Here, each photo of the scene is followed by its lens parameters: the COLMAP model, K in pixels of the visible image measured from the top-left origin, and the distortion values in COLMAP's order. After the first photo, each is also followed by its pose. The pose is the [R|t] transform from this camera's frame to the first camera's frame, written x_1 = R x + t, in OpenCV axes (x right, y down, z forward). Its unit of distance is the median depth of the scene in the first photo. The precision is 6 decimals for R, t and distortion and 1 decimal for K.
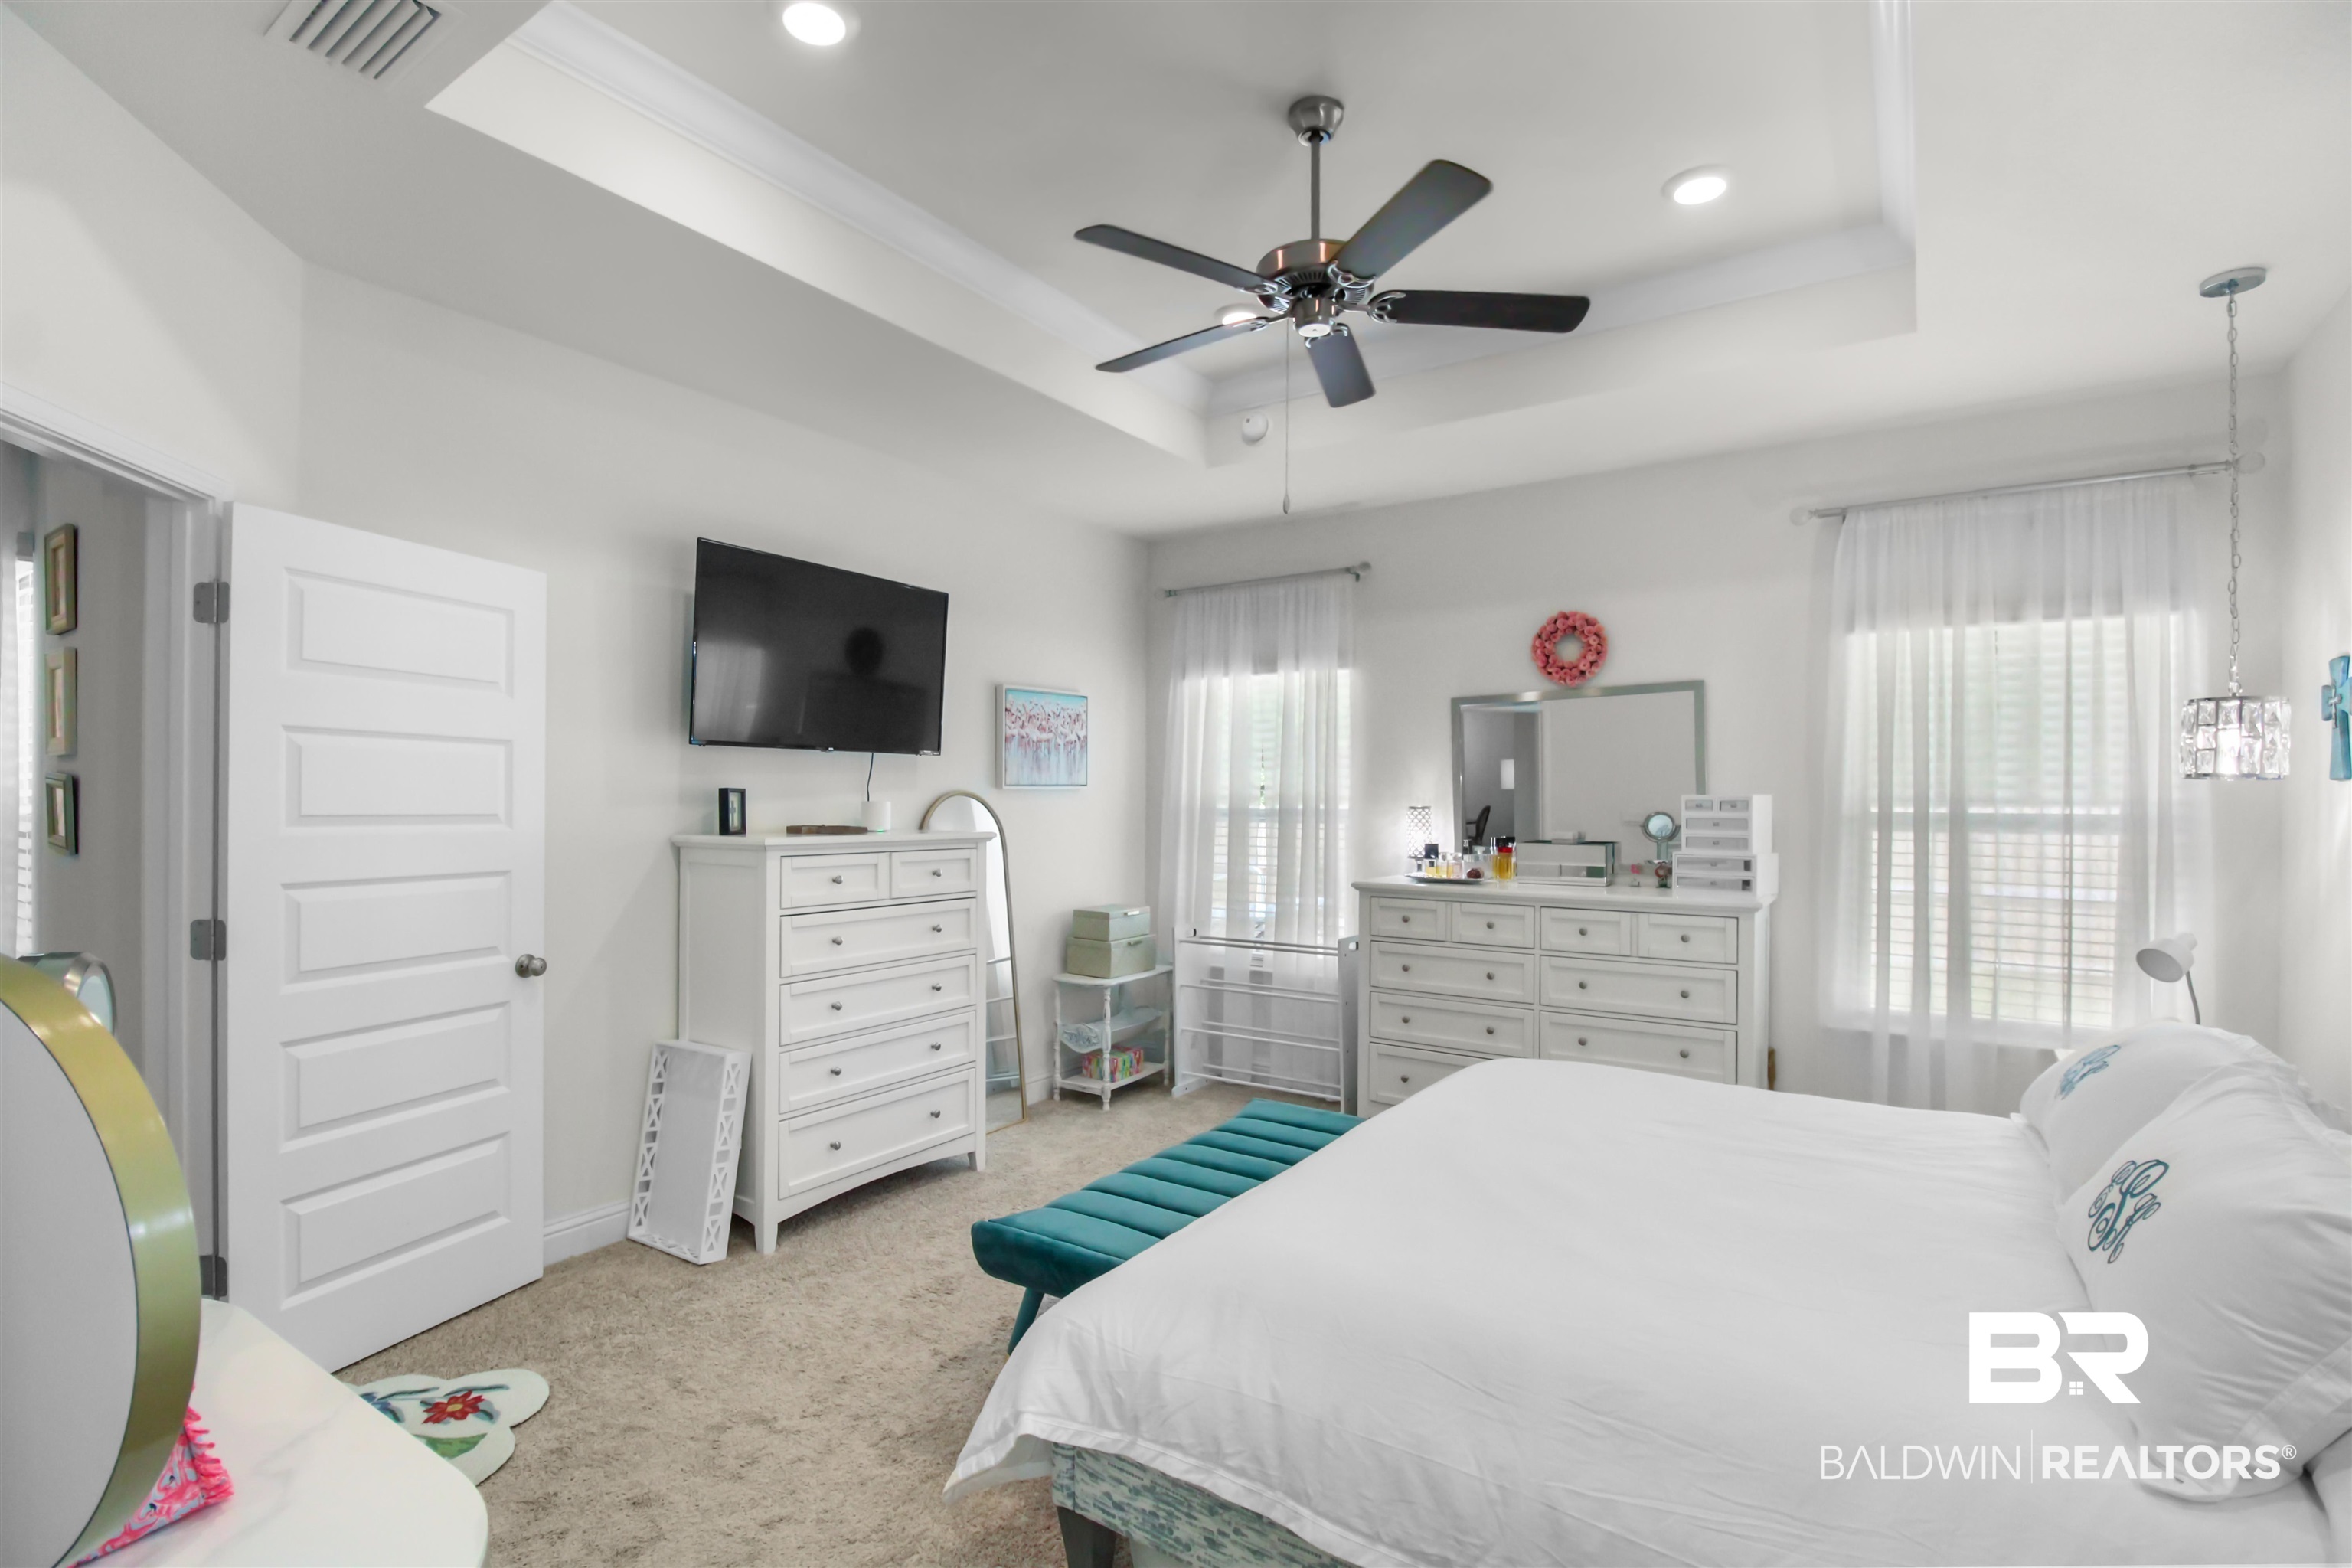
lens RADIAL K [[1104.8, 0, 1161.2], [0, 1104.8, 788.9], [0, 0, 1]] dist [-0.001351, -0.010510]
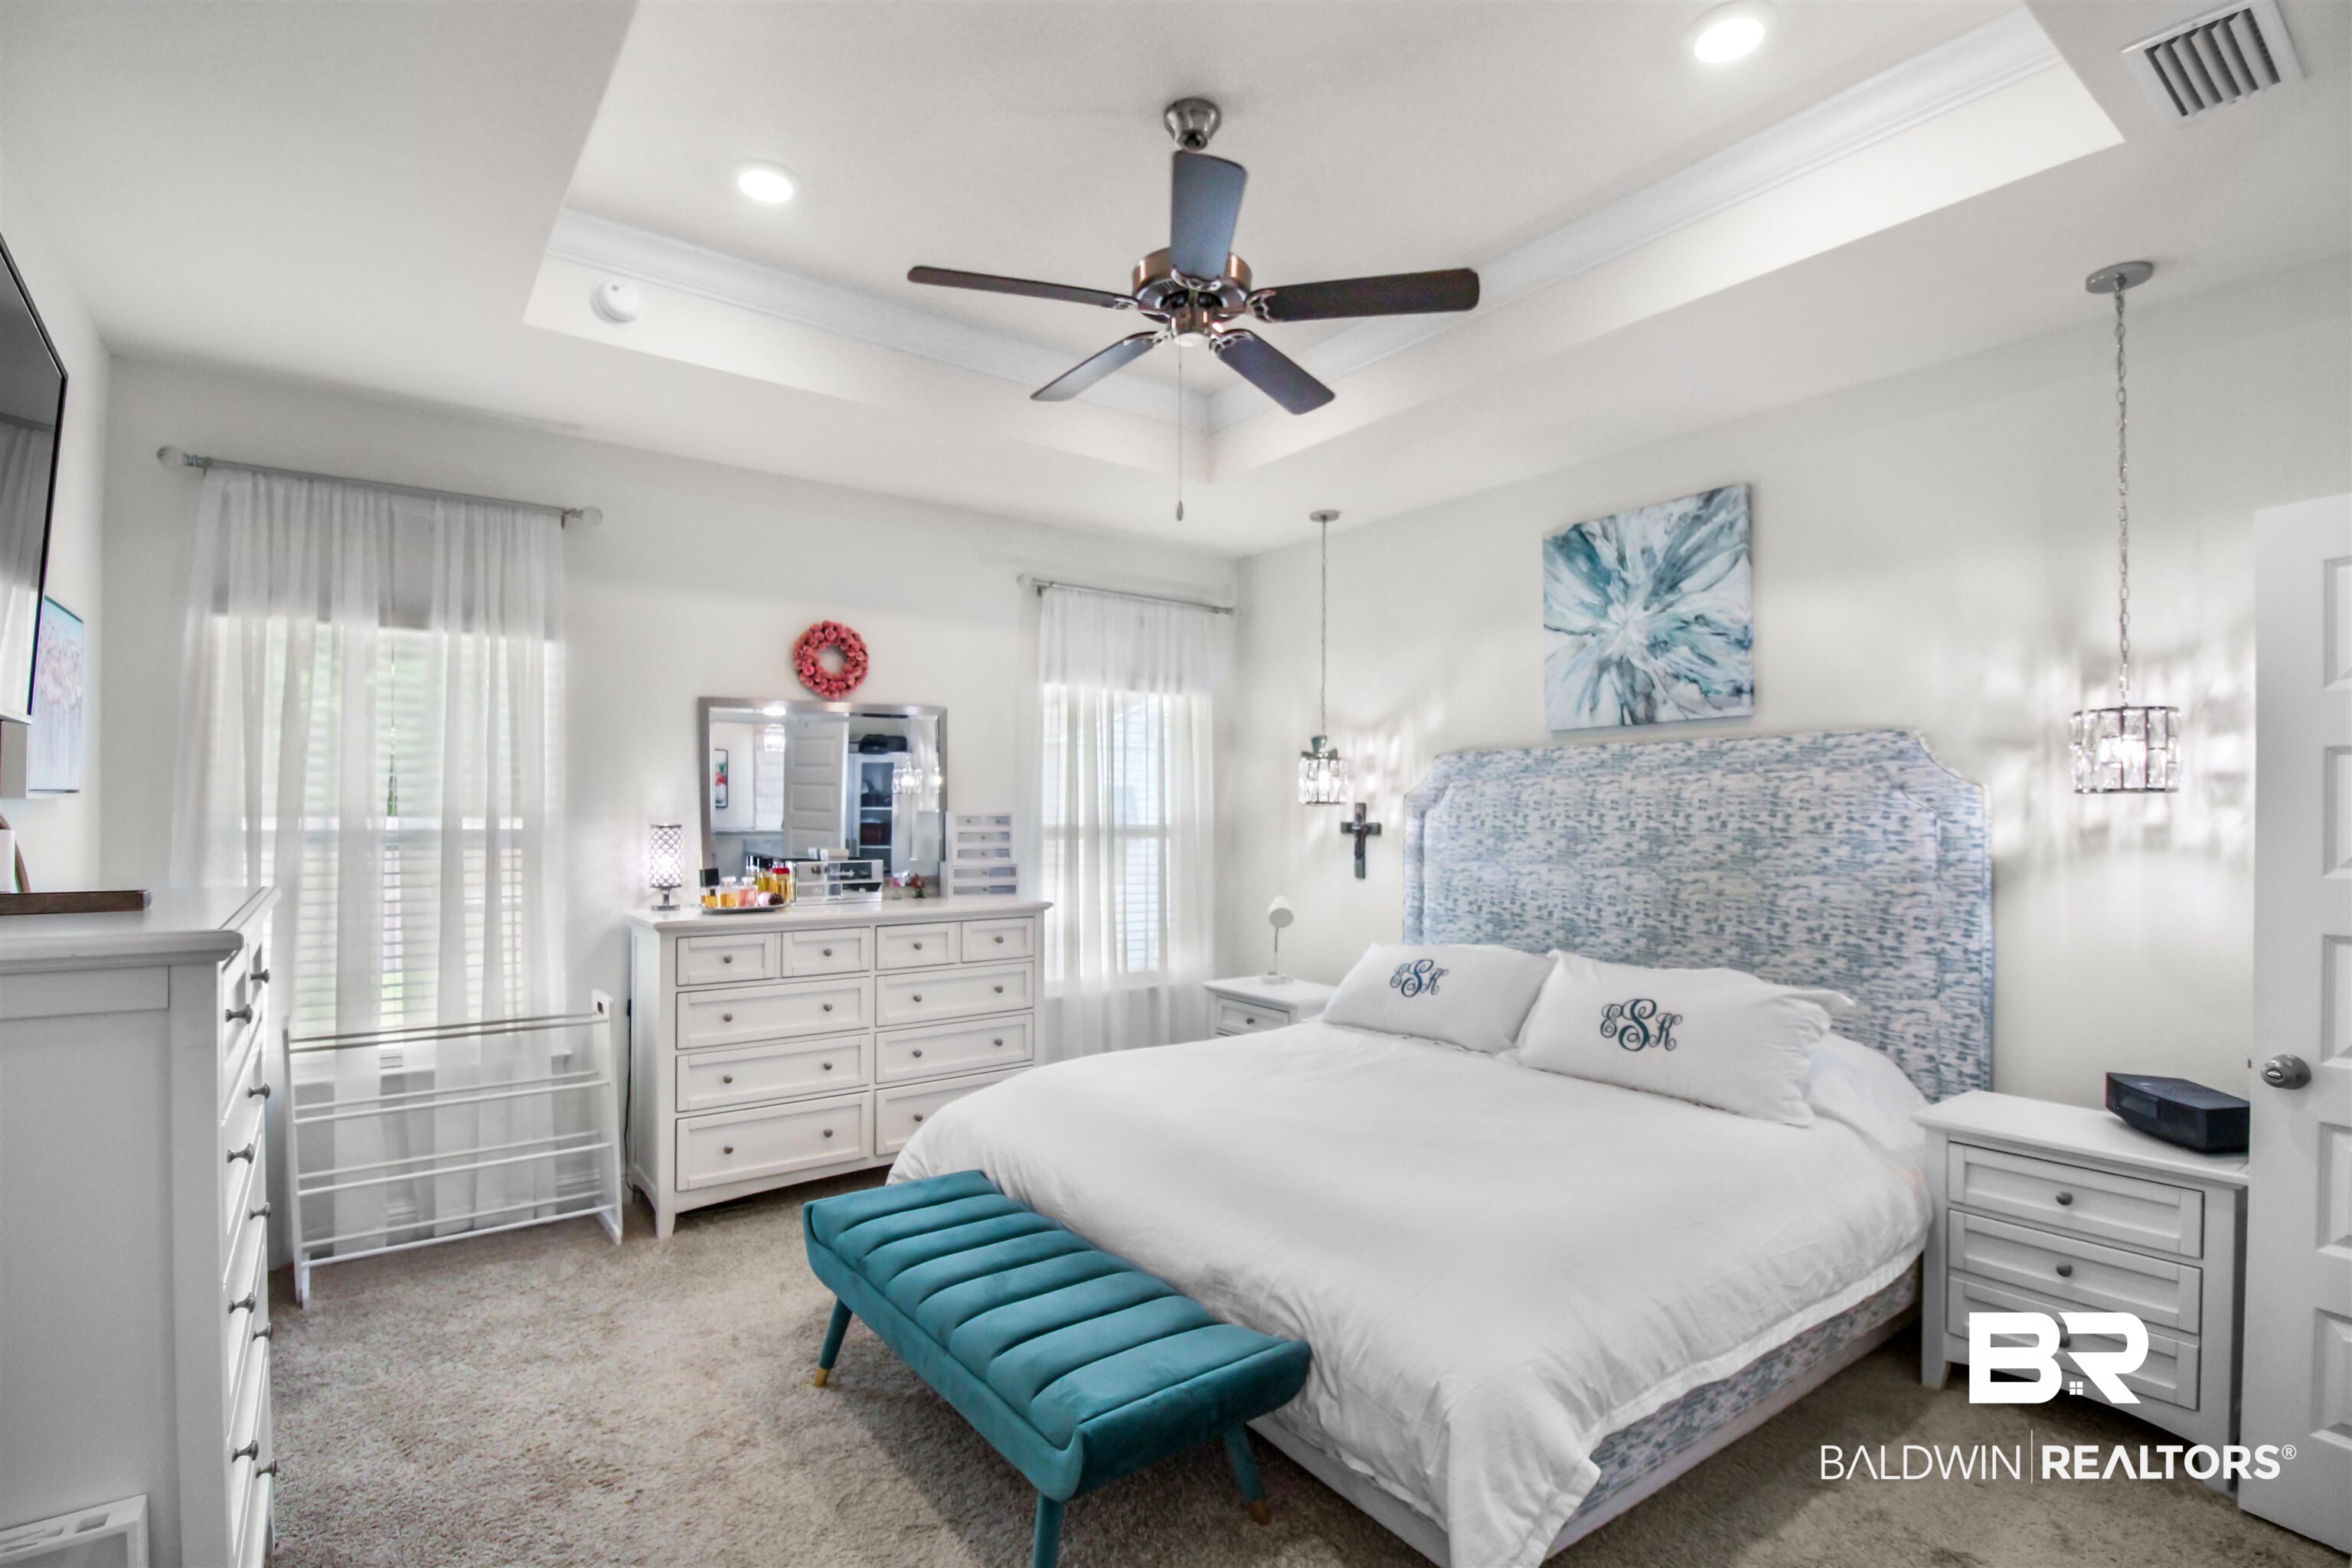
lens RADIAL K [[1104.8, 0, 1161.2], [0, 1104.8, 788.9], [0, 0, 1]] dist [-0.001351, -0.010510]
pose [[0.321921, 0.022032, 0.946510, -0.460156], [-0.009978, 0.999753, -0.019878, 0.002674], [-0.946714, -0.003045, 0.322061, 0.415835]]
